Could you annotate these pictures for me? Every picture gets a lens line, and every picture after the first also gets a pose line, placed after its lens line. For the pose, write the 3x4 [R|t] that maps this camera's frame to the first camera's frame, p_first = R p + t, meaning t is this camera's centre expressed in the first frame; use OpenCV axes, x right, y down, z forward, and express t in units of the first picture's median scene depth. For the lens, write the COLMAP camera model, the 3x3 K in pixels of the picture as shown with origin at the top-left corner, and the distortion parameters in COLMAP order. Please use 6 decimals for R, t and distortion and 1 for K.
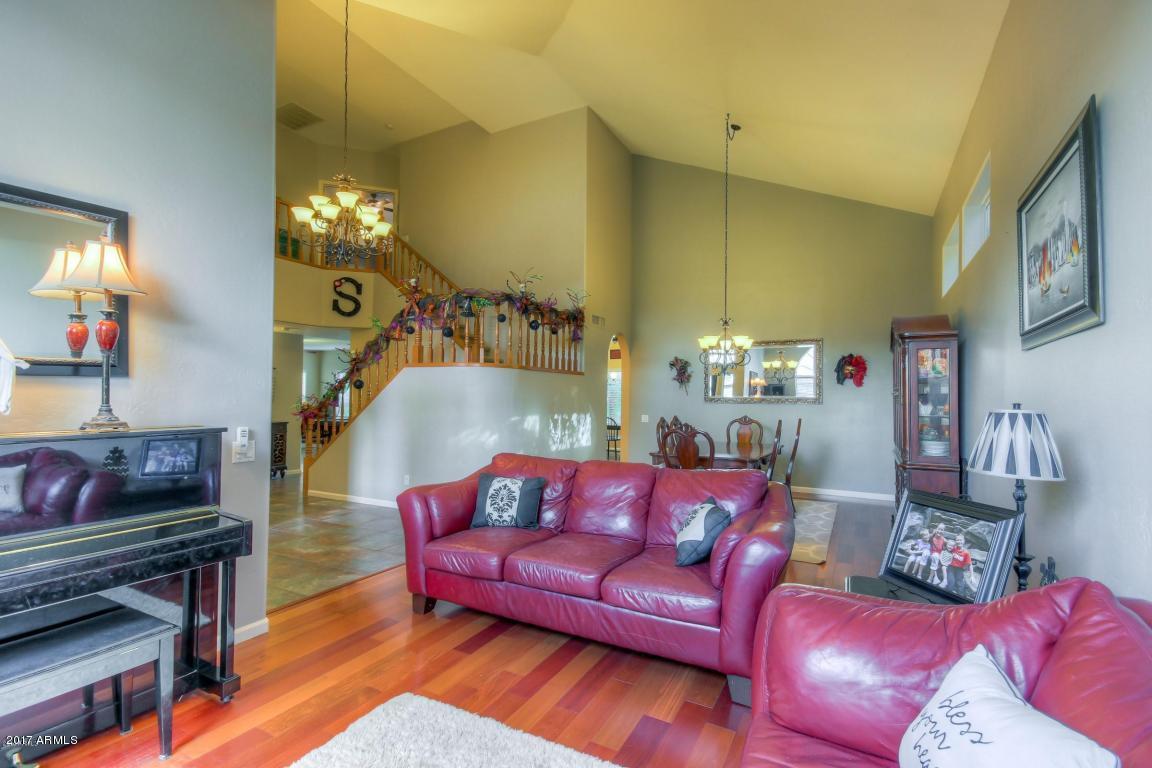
lens RADIAL K [[528.0, 0, 581.8], [0, 528.0, 389.4], [0, 0, 1]] dist [0.019998, -0.008249]
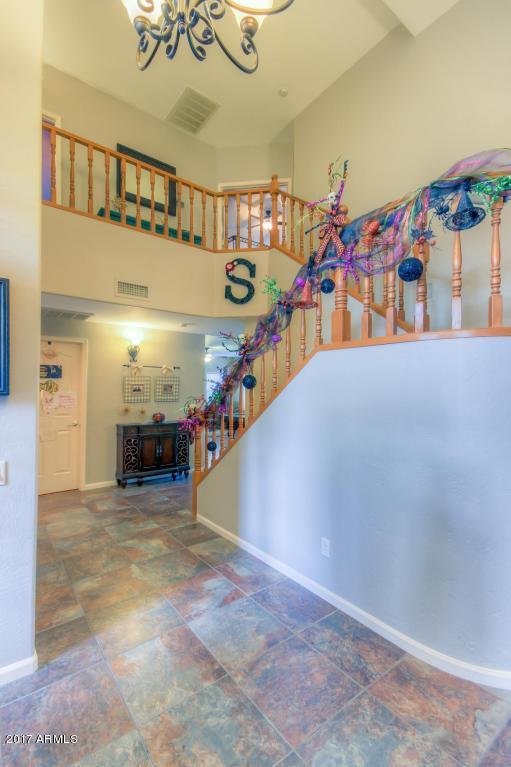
lens RADIAL K [[351.6, 0, 254.7], [0, 351.6, 388.2], [0, 0, 1]] dist [0.019998, -0.008249]
pose [[0.913806, -0.011012, -0.406002, -0.231816], [0.013739, 0.999898, 0.003803, -0.003047], [0.405919, -0.009054, 0.913864, 0.591097]]
